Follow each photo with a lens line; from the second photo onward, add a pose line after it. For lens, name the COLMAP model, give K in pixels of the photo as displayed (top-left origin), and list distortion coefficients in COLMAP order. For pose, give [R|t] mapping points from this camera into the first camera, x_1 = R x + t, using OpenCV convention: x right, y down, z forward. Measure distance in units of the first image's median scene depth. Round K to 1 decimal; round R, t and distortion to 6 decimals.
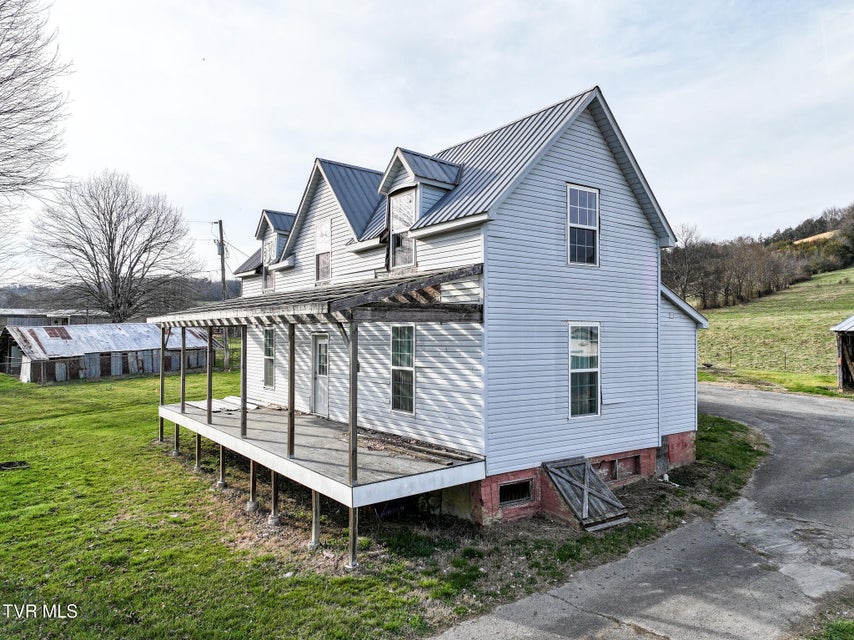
lens RADIAL K [[600.5, 0, 427.0], [0, 600.5, 320.0], [0, 0, 1]] dist [0.003860, 0.001423]
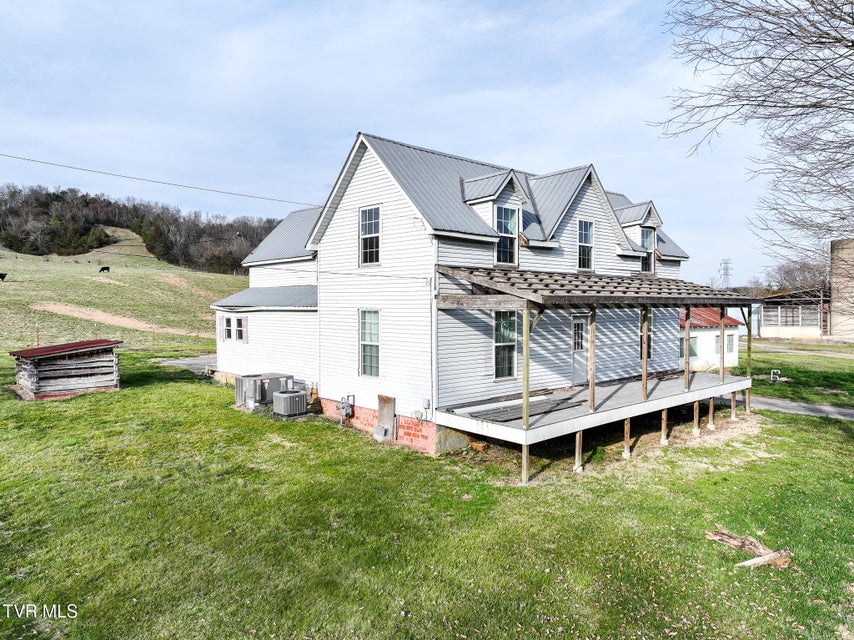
lens RADIAL K [[600.5, 0, 427.0], [0, 600.5, 320.0], [0, 0, 1]] dist [0.003860, 0.001423]
pose [[-0.116564, -0.023935, 0.992895, -1.627237], [-0.019953, 0.999564, 0.021754, 0.017489], [-0.992983, -0.017276, -0.116991, 1.792219]]
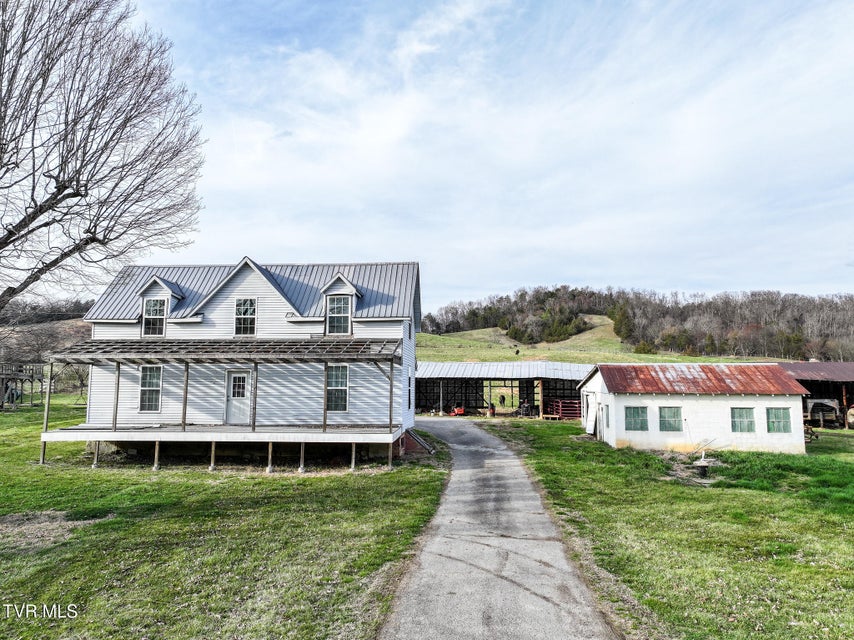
lens RADIAL K [[600.5, 0, 427.0], [0, 600.5, 320.0], [0, 0, 1]] dist [0.003860, 0.001423]
pose [[0.637873, 0.086429, 0.765277, -1.311718], [-0.017712, 0.995066, -0.097617, 0.046161], [-0.769938, 0.048712, 0.636257, -0.425599]]
